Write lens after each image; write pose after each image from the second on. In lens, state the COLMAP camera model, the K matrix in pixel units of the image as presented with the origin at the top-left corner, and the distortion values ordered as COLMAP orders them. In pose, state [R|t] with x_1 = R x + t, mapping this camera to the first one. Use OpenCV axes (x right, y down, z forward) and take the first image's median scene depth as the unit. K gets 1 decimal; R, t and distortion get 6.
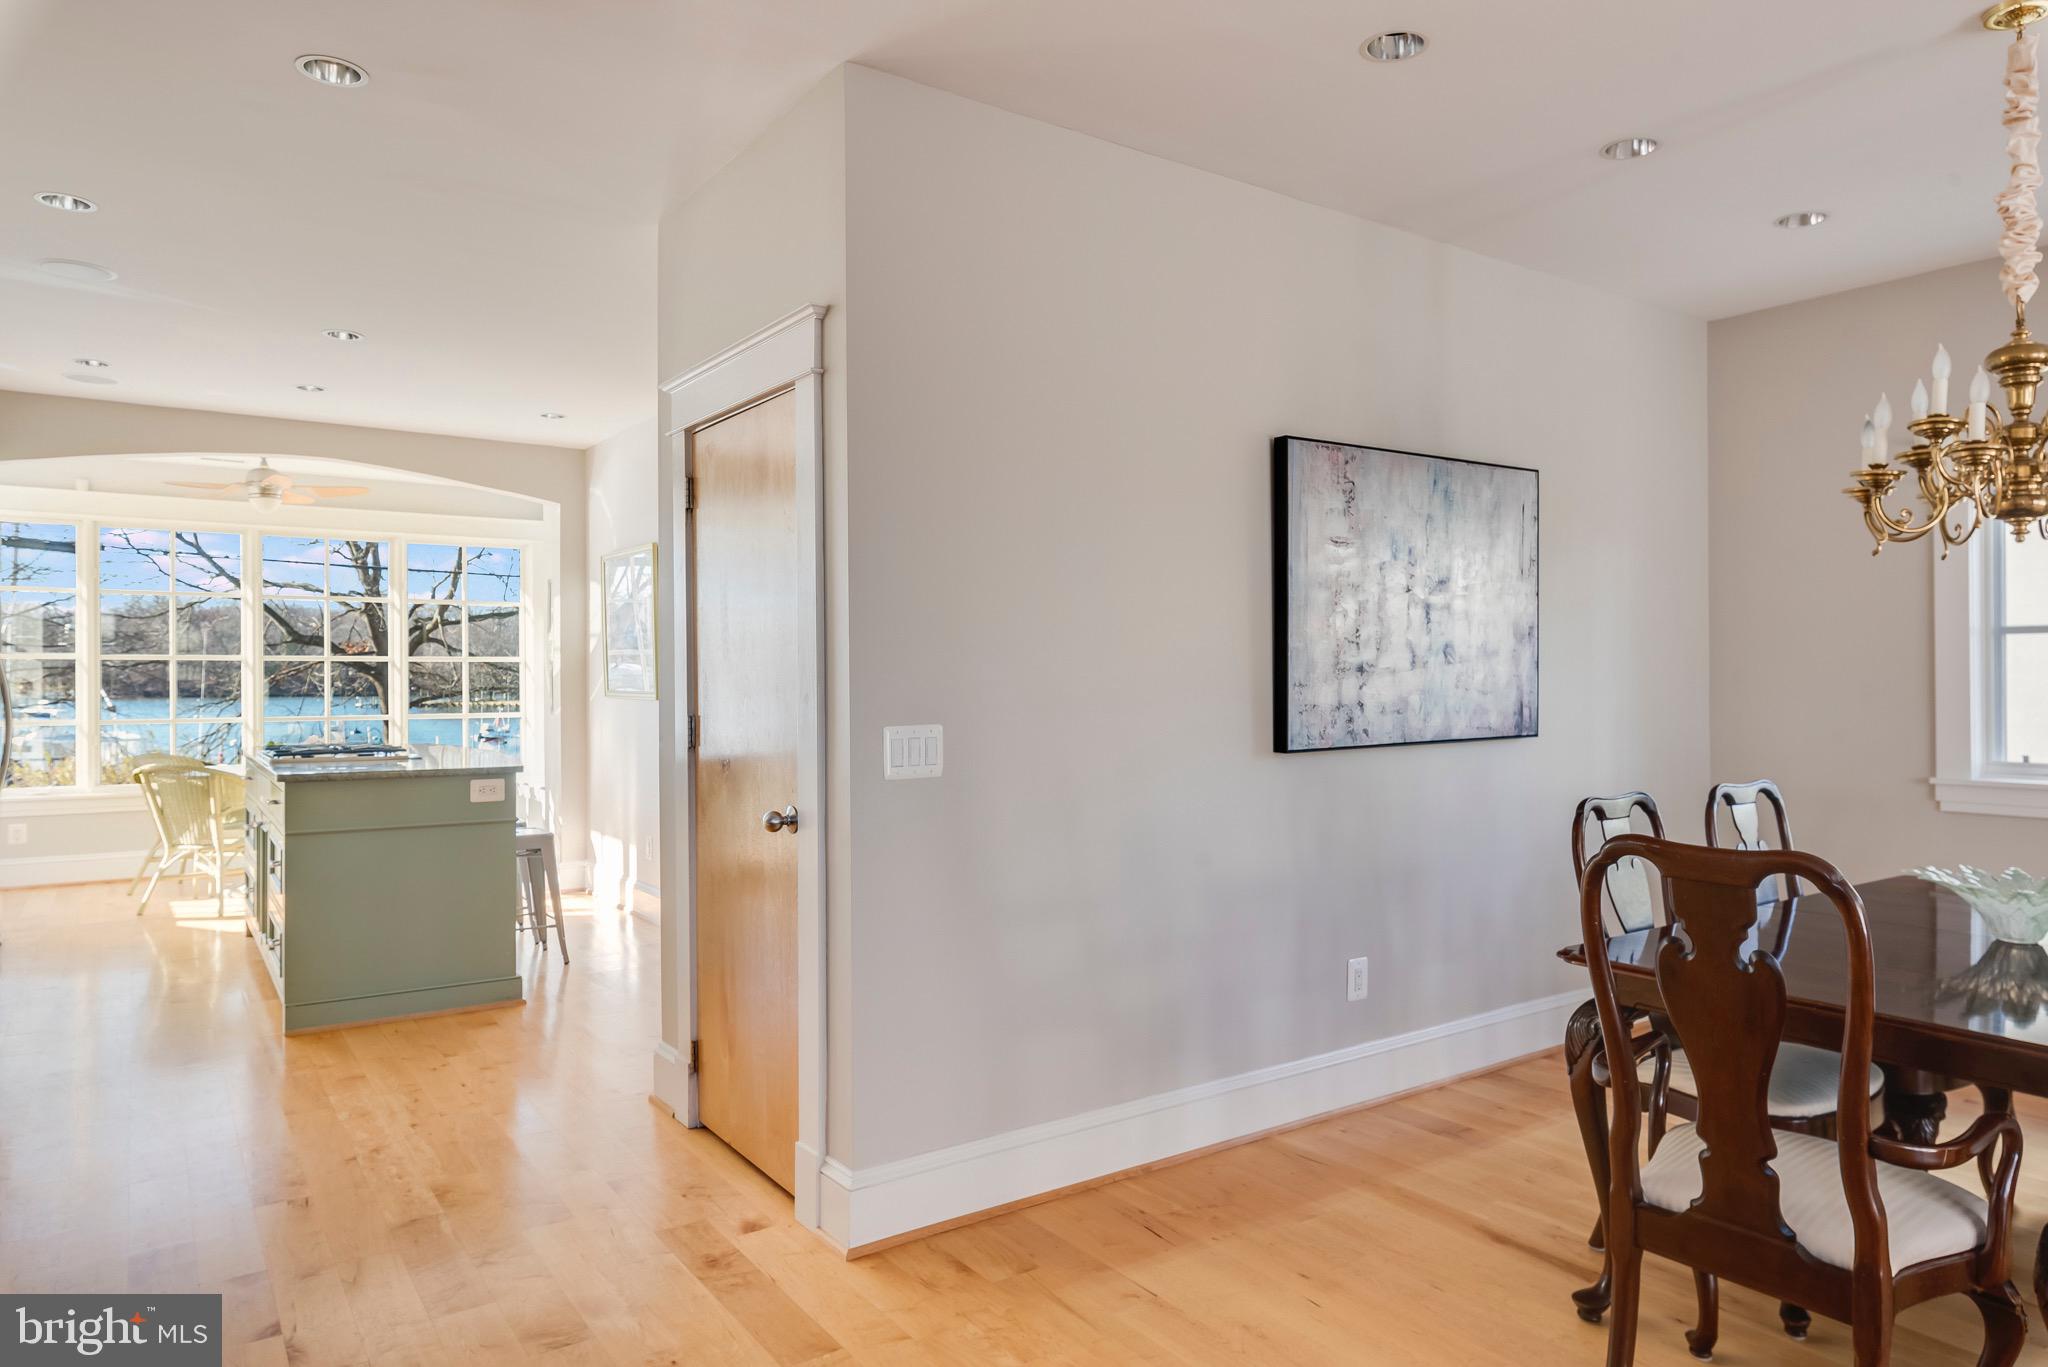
lens RADIAL K [[1254.9, 0, 1024.9], [0, 1254.9, 674.7], [0, 0, 1]] dist [-0.003396, -0.001167]
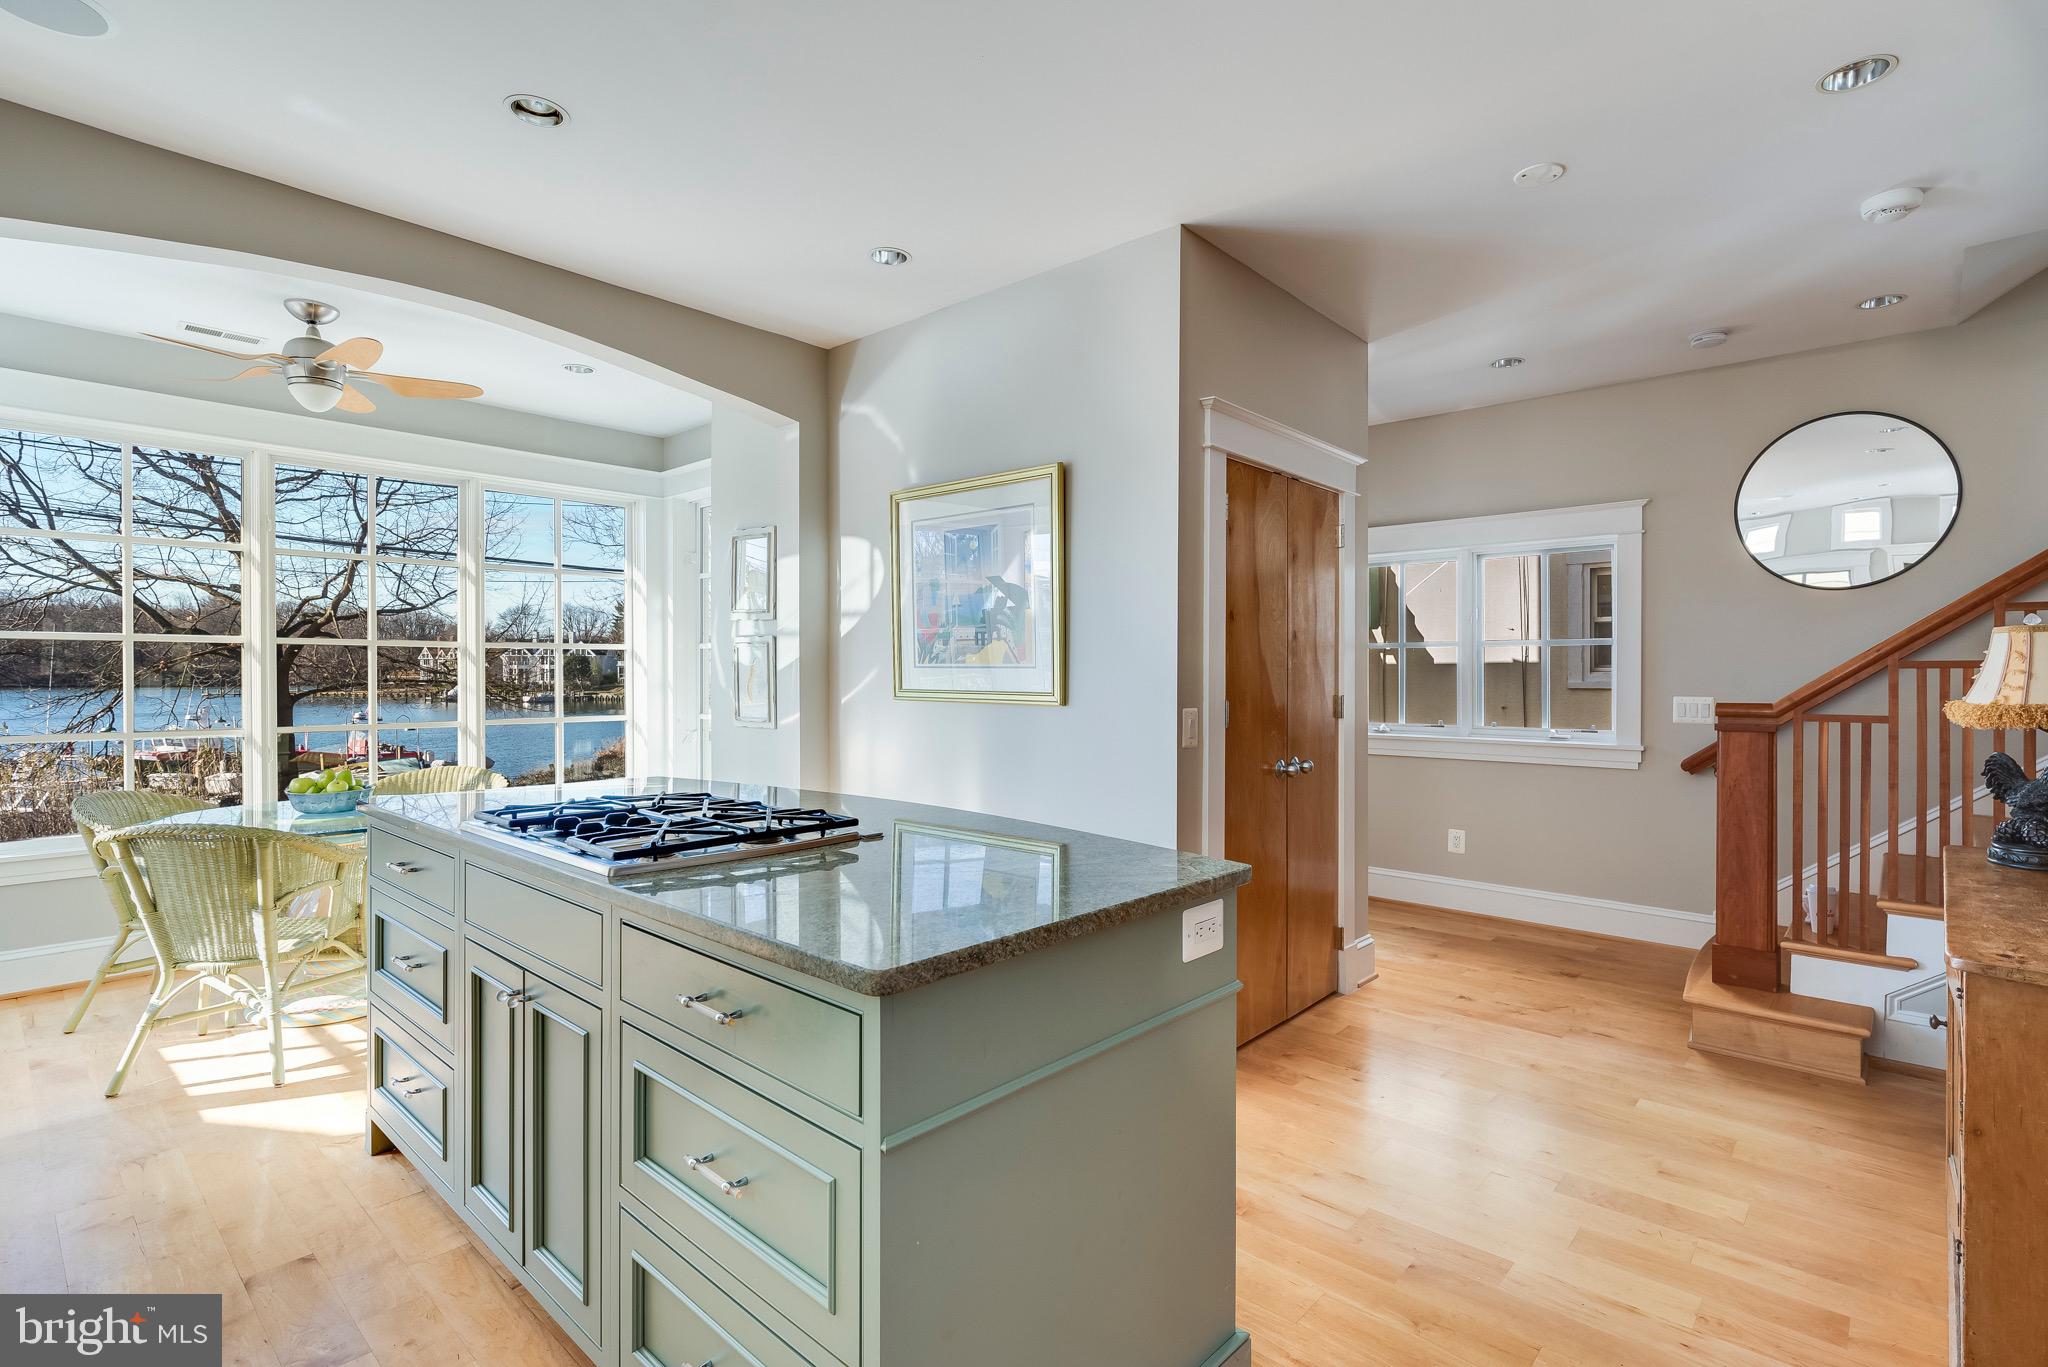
lens RADIAL K [[983.1, 0, 1024.0], [0, 983.1, 683.5], [0, 0, 1]] dist [0.001854, 0.000406]
pose [[0.978472, 0.004554, 0.206327, -0.358788], [-0.006864, 0.999922, 0.010482, 0.001834], [-0.206263, -0.011673, 0.978427, 0.438551]]
